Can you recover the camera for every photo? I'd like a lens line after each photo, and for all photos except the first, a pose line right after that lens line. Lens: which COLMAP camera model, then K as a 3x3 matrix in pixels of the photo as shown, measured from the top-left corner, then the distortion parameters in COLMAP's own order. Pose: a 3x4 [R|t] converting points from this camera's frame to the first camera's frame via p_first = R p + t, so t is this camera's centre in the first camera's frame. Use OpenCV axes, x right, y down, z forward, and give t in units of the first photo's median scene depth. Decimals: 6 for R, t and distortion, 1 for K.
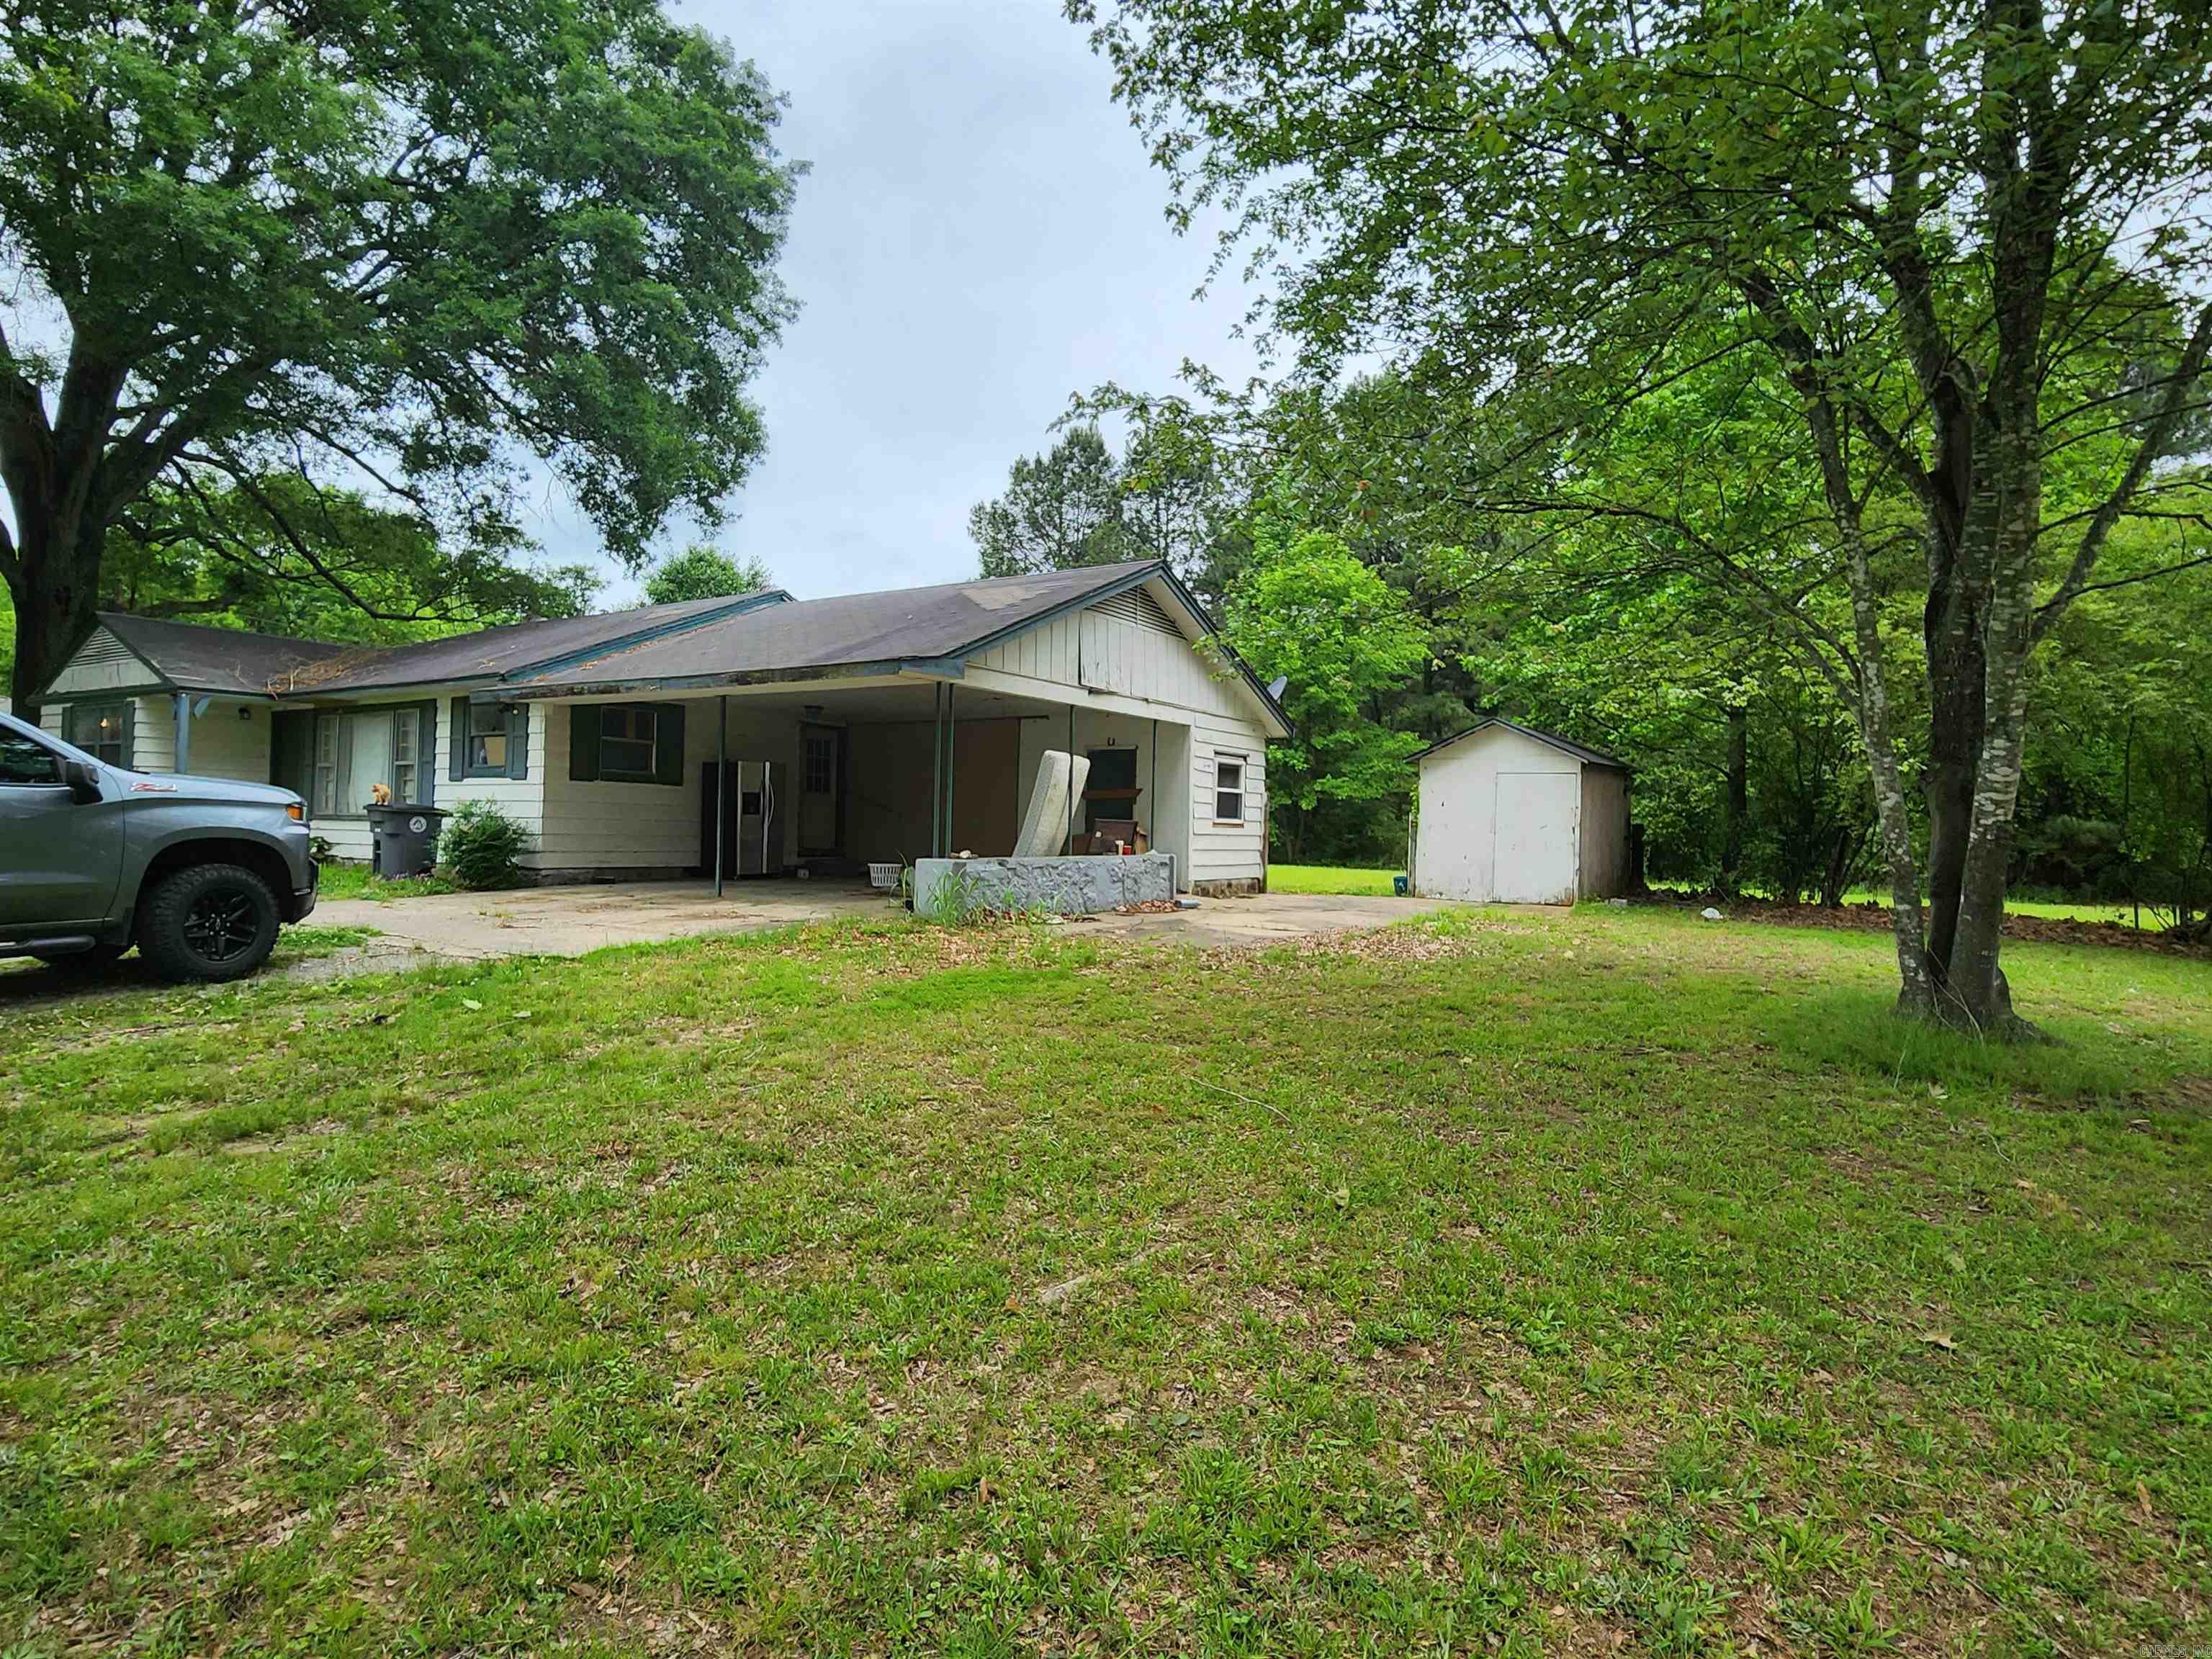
lens RADIAL K [[1202.3, 0, 1122.8], [0, 1202.3, 818.1], [0, 0, 1]] dist [0.001327, 0.000501]
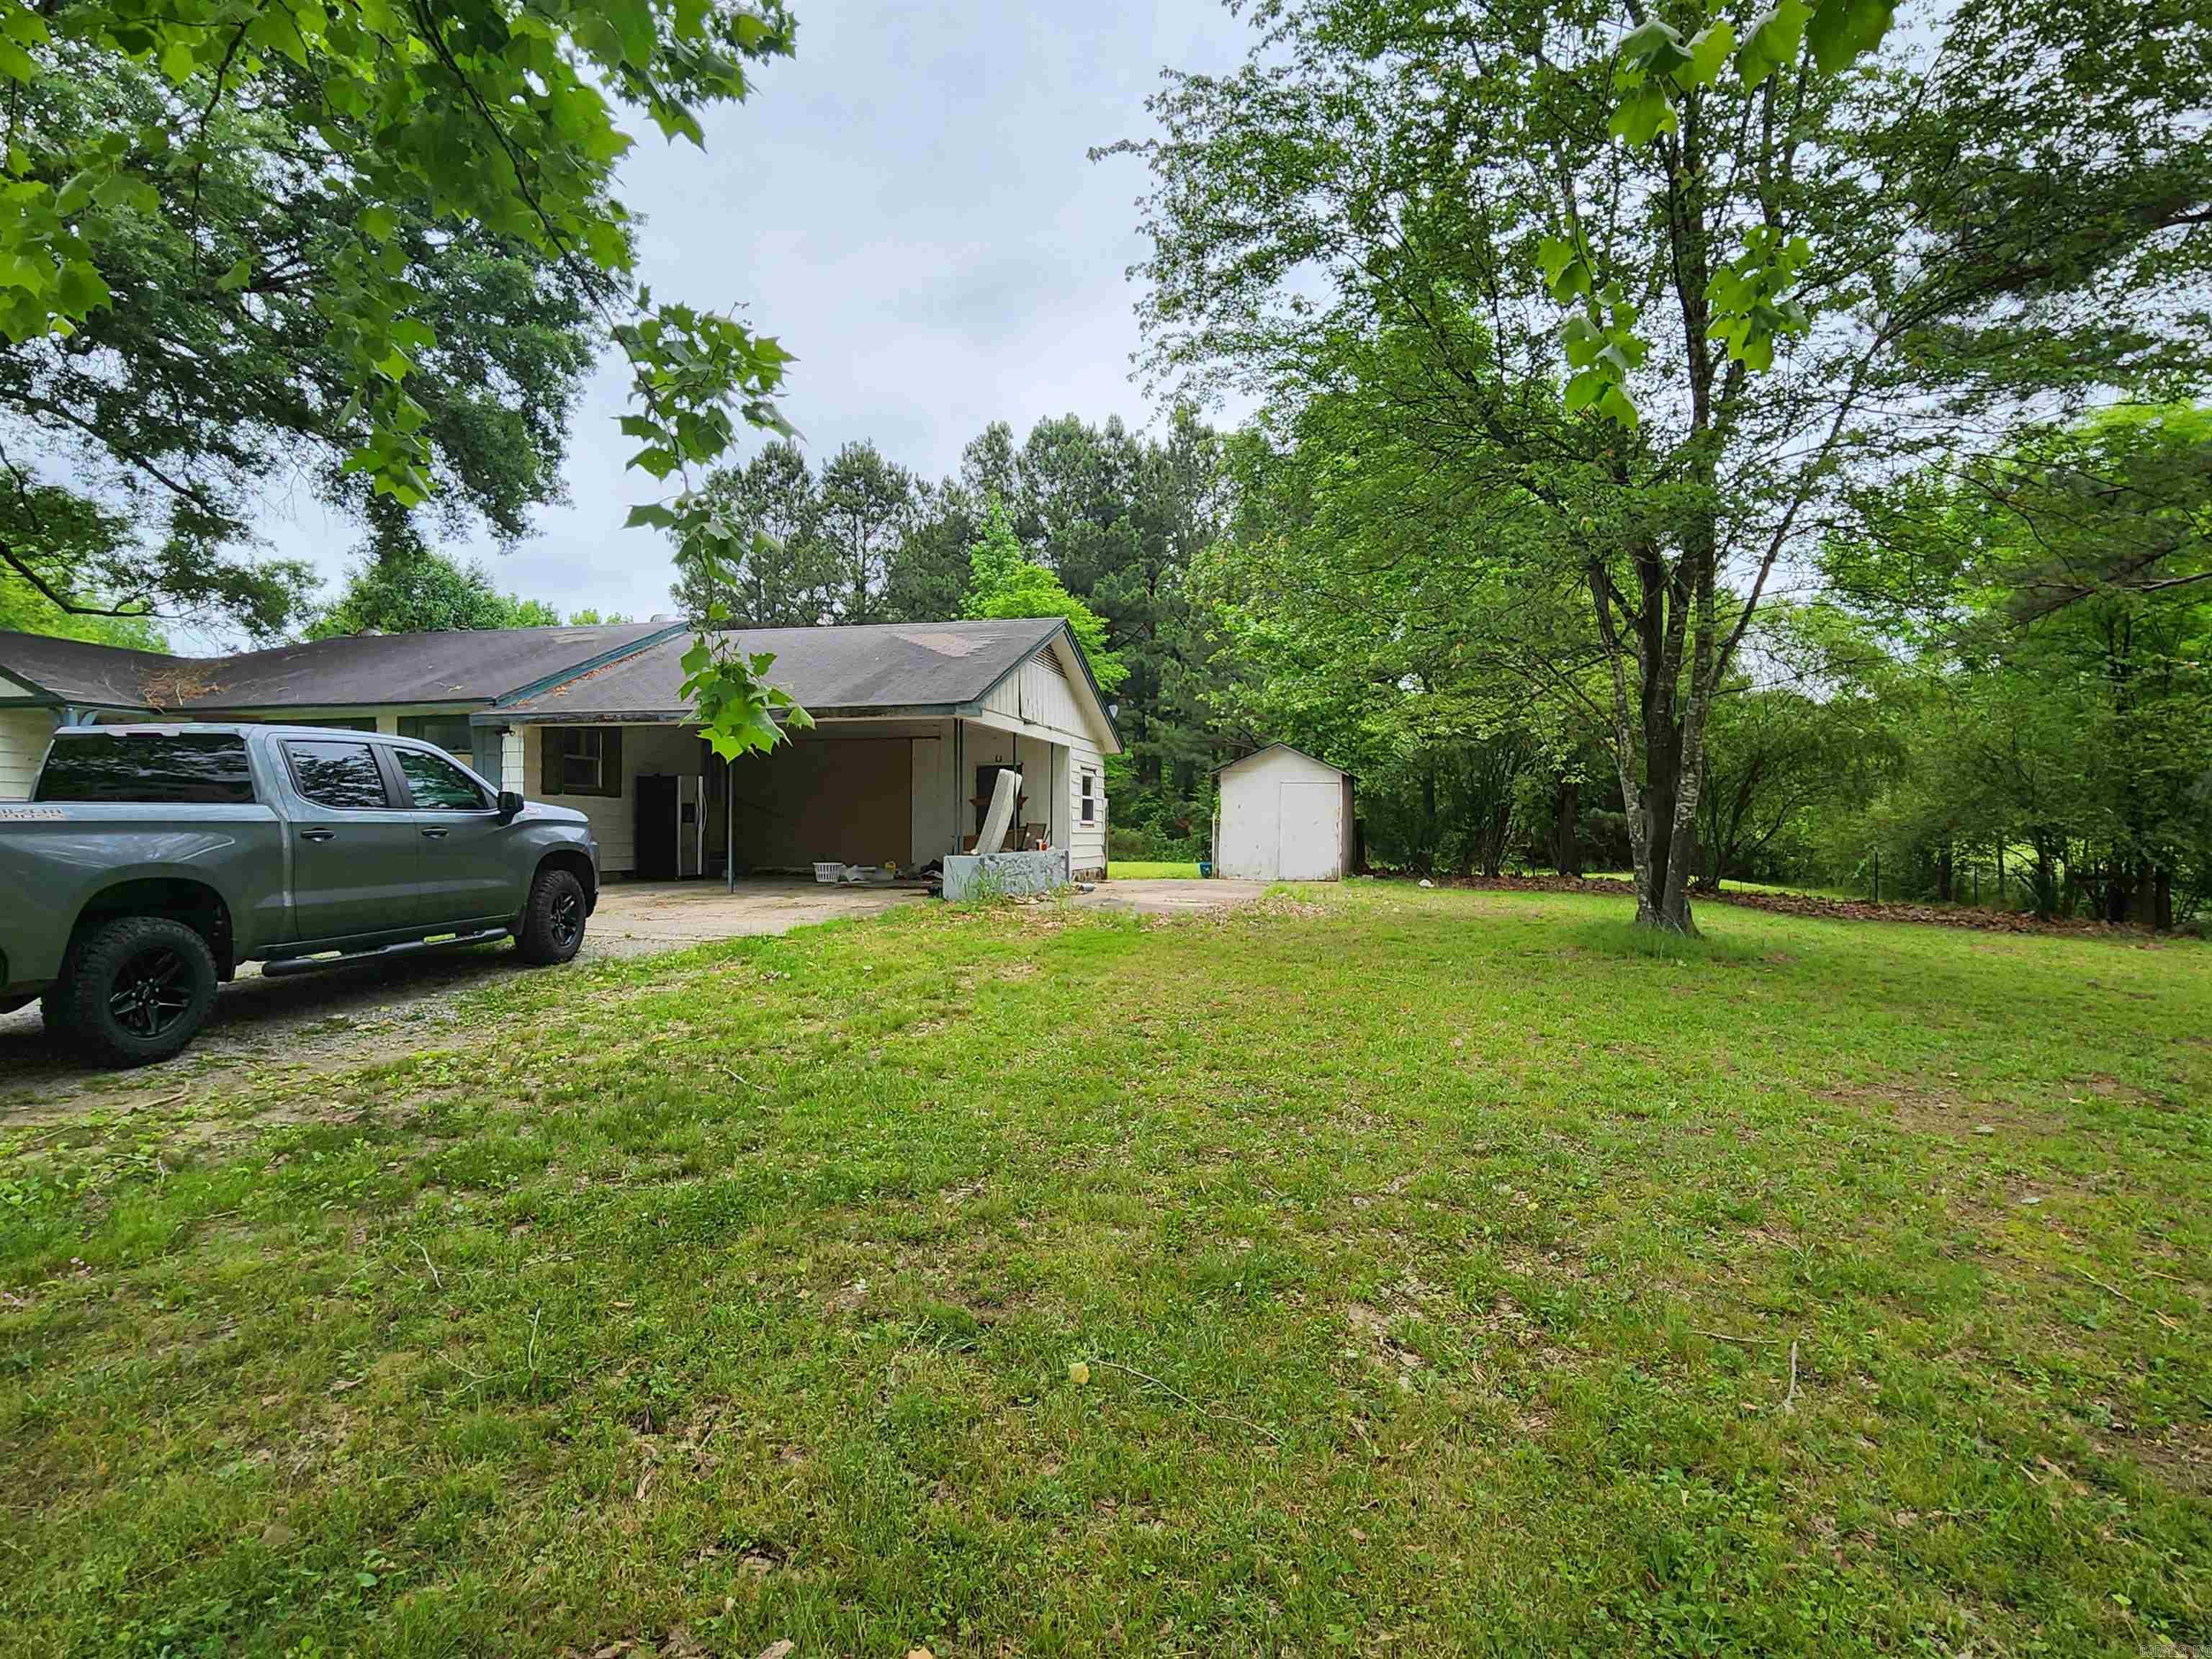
lens RADIAL K [[1168.5, 0, 1116.5], [0, 1168.5, 822.7], [0, 0, 1]] dist [0.006117, -0.000698]
pose [[0.950833, -0.014709, 0.309354, -0.263543], [0.012880, 0.999885, 0.007953, -0.006451], [-0.309435, -0.003577, 0.950914, -0.169845]]
